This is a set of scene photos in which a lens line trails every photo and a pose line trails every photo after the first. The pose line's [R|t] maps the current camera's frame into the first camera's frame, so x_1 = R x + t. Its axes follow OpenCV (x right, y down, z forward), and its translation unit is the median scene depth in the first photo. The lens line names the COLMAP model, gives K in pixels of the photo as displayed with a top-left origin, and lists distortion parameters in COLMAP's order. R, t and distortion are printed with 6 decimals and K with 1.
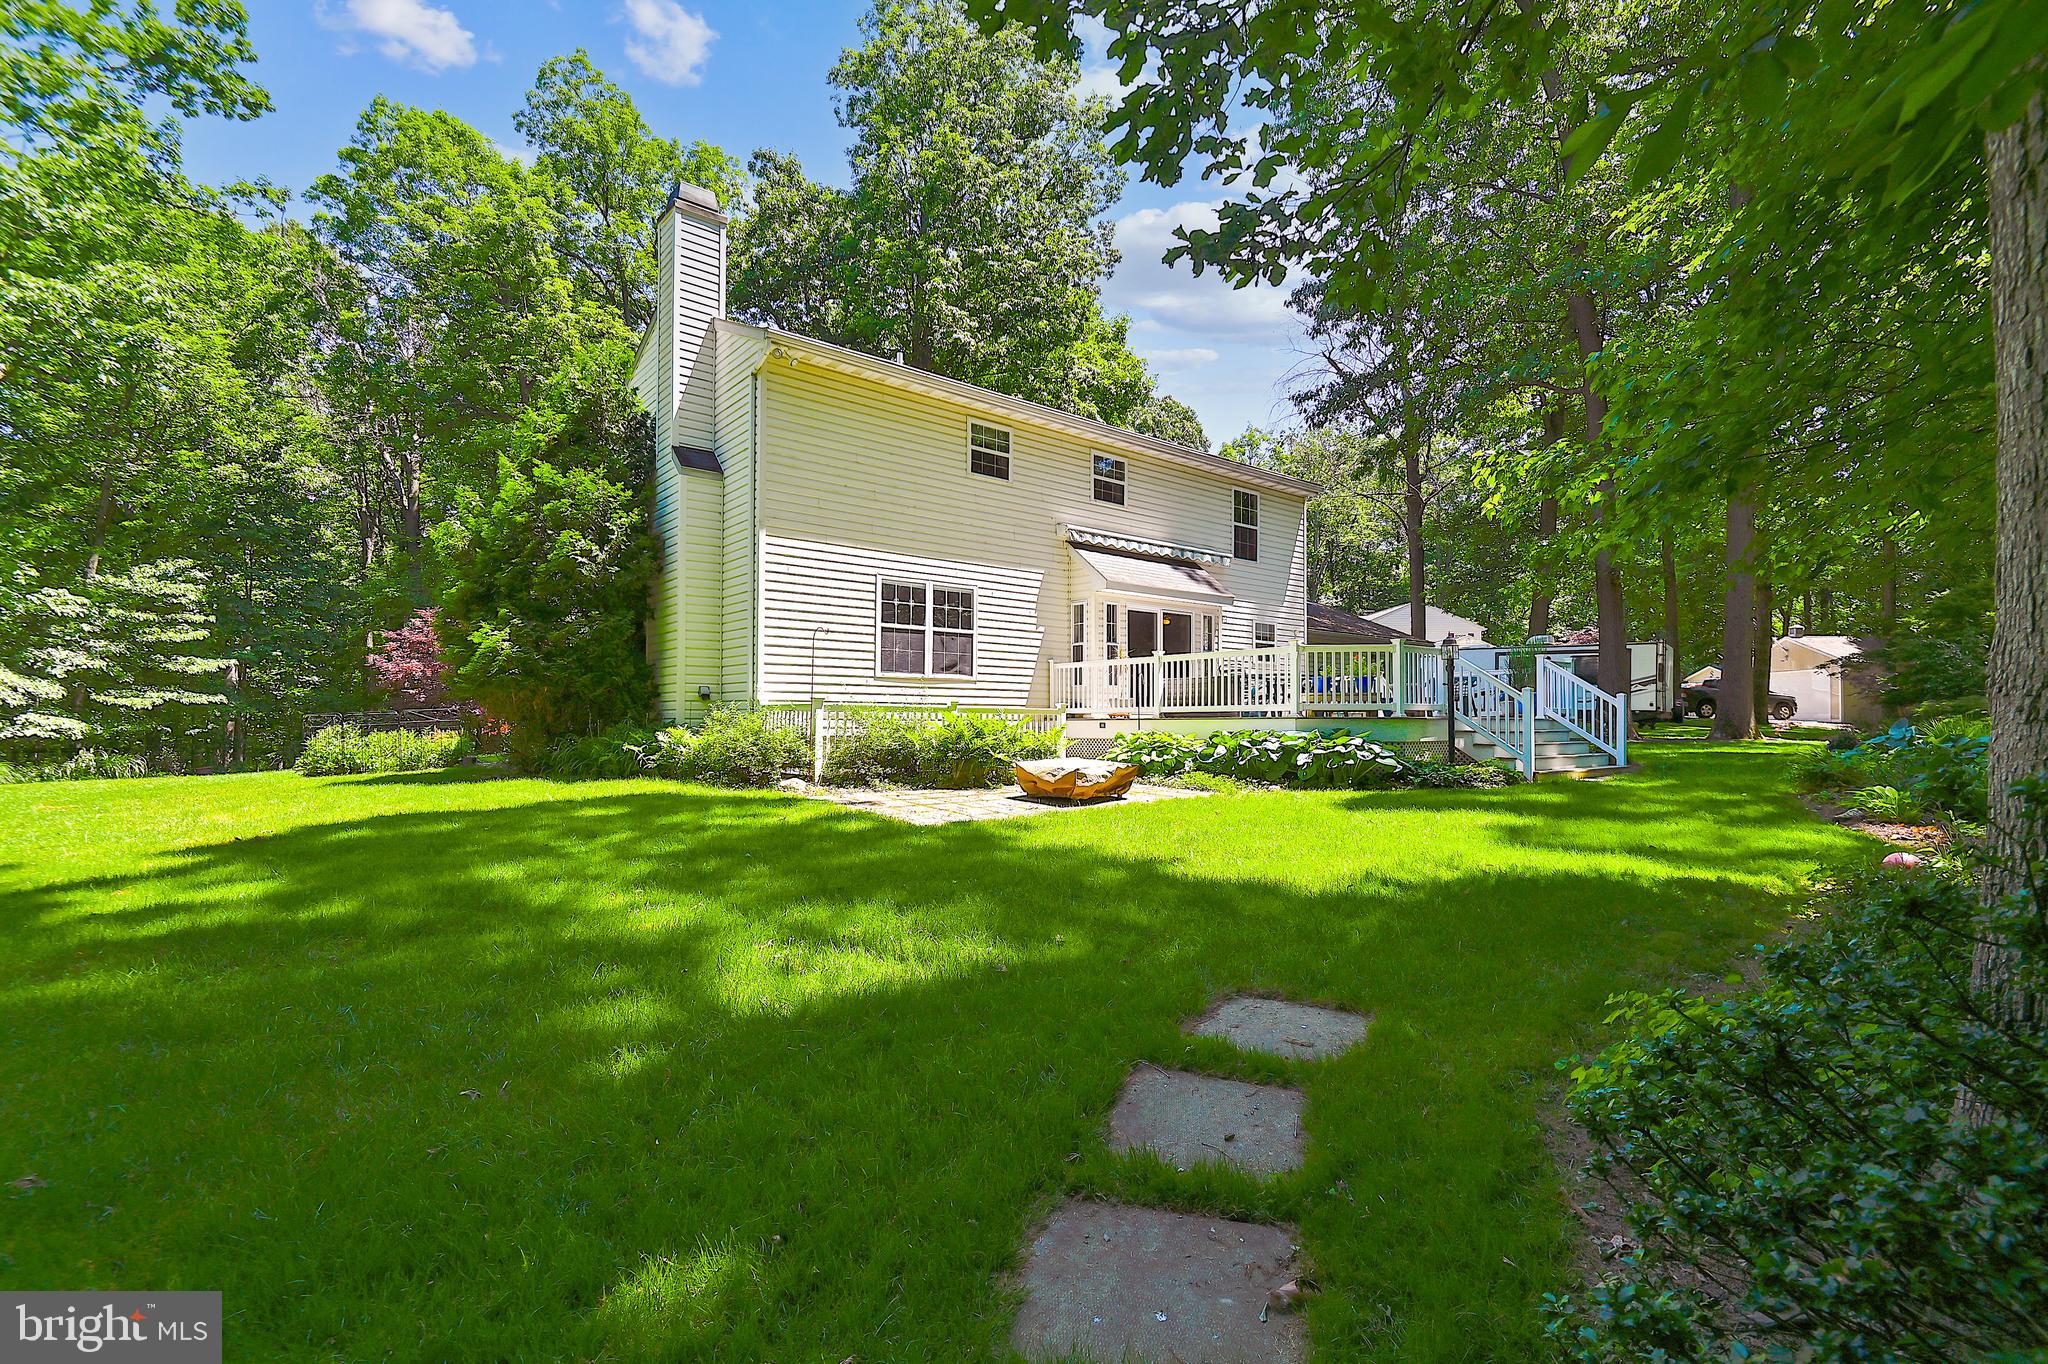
lens RADIAL K [[936.2, 0, 1021.8], [0, 936.2, 691.2], [0, 0, 1]] dist [0.017617, -0.008695]
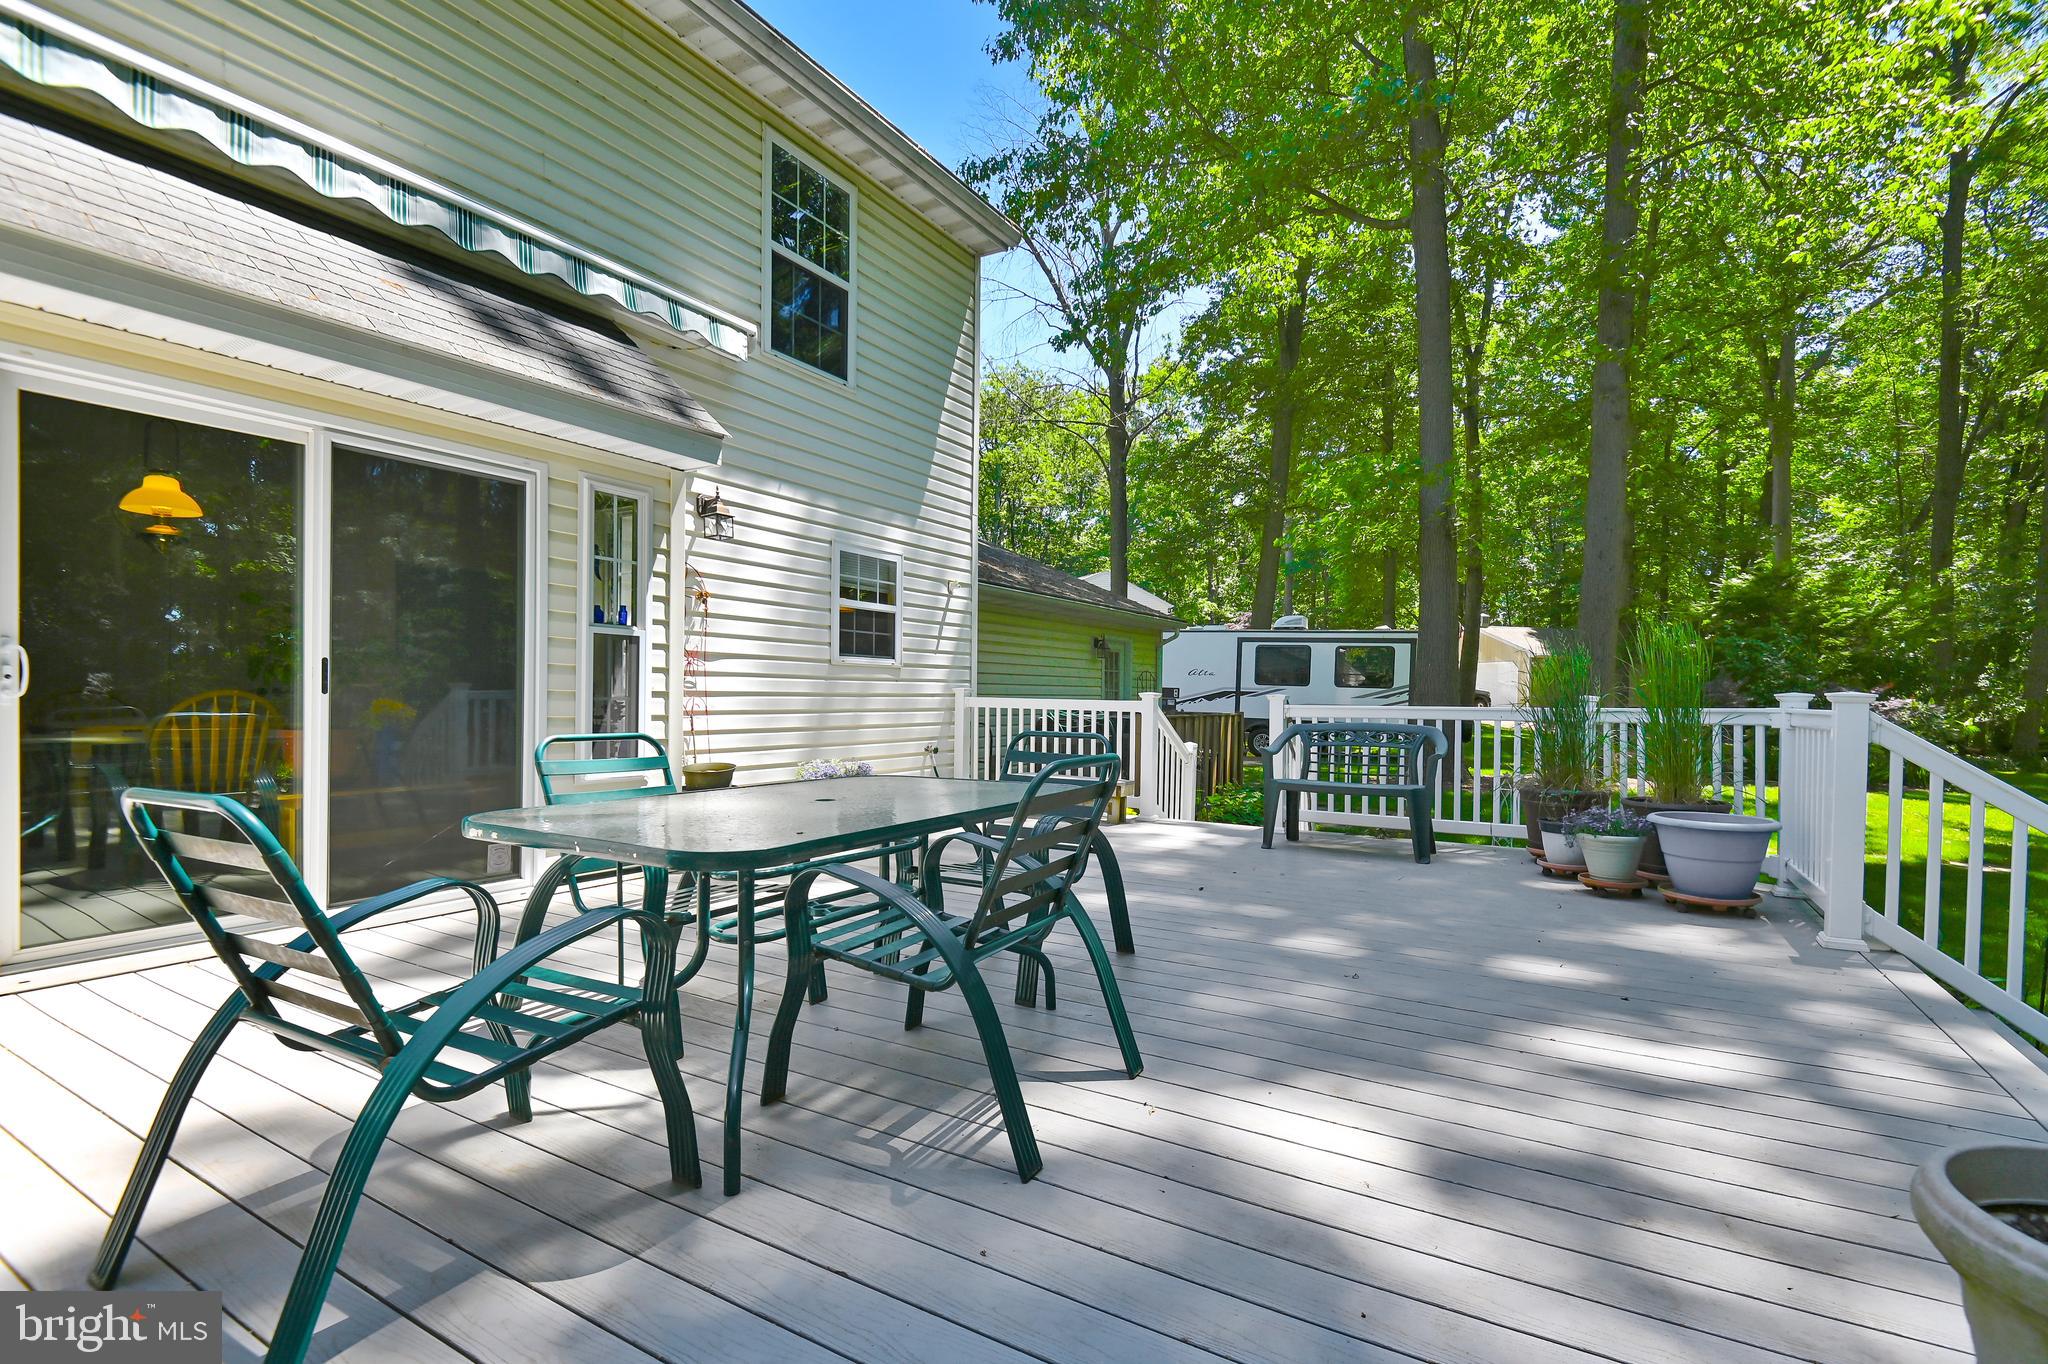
lens RADIAL K [[936.2, 0, 1026.5], [0, 936.2, 690.4], [0, 0, 1]] dist [0.017617, -0.008695]
pose [[0.942830, 0.008089, 0.333176, 0.204391], [-0.019941, 0.999283, 0.032171, -0.033255], [-0.332677, -0.036975, 0.942316, 0.655774]]
